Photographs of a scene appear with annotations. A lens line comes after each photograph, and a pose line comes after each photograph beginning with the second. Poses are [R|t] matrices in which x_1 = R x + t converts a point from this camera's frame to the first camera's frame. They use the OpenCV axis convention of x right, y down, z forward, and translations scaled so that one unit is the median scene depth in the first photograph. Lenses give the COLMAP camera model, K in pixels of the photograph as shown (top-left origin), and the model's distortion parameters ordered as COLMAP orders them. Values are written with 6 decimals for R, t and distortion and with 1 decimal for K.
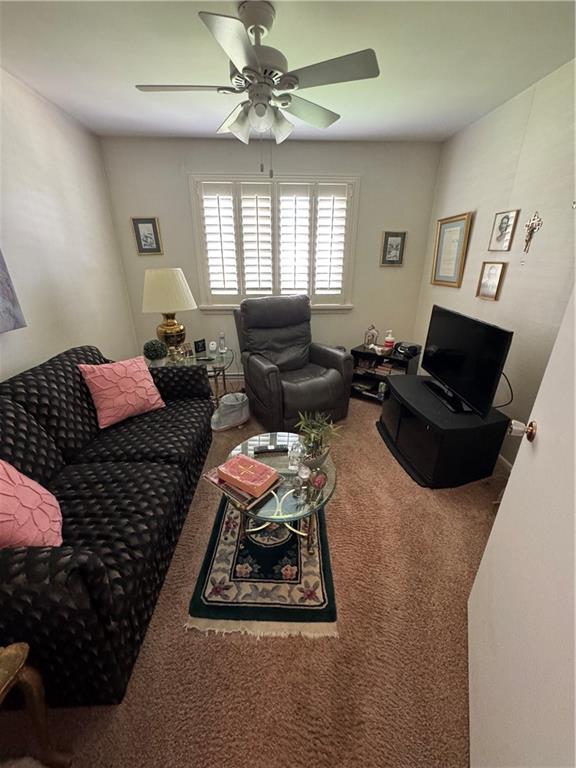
lens RADIAL K [[306.9, 0, 288.0], [0, 306.9, 384.0], [0, 0, 1]] dist [-0.003243, 0.000179]
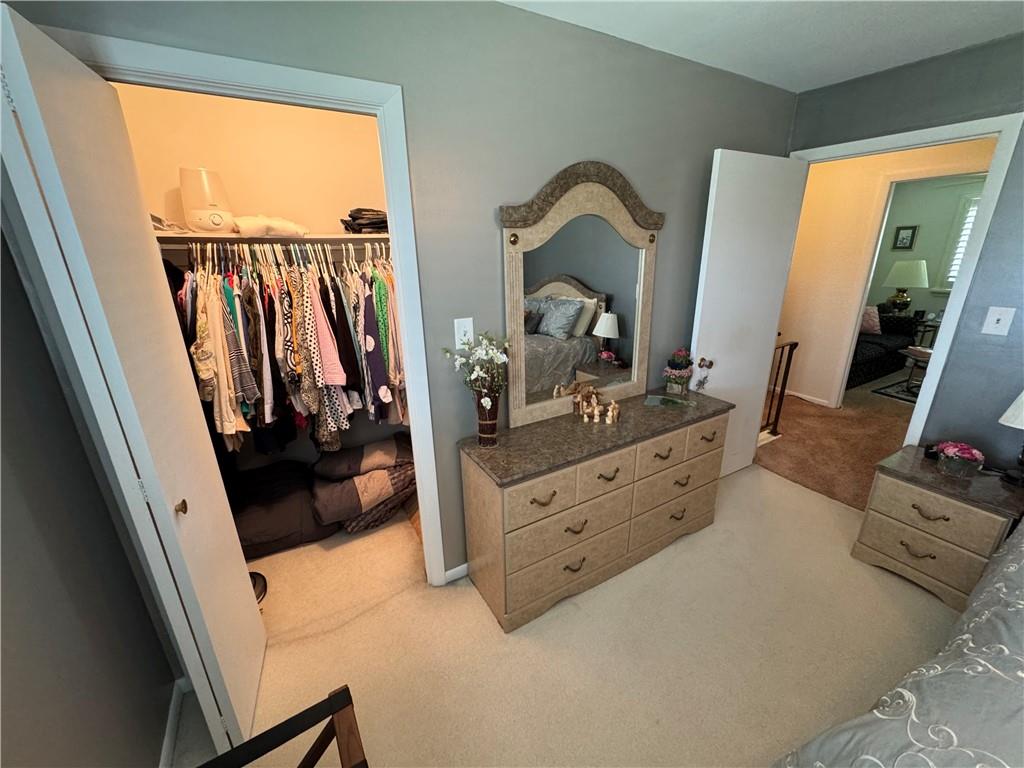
lens RADIAL K [[409.1, 0, 510.9], [0, 409.1, 382.8], [0, 0, 1]] dist [-0.003243, 0.000179]
pose [[0.471862, 0.270558, -0.839133, 0.520255], [-0.327220, 0.937517, 0.118277, 0.603463], [0.818702, 0.218771, 0.530910, -1.567117]]
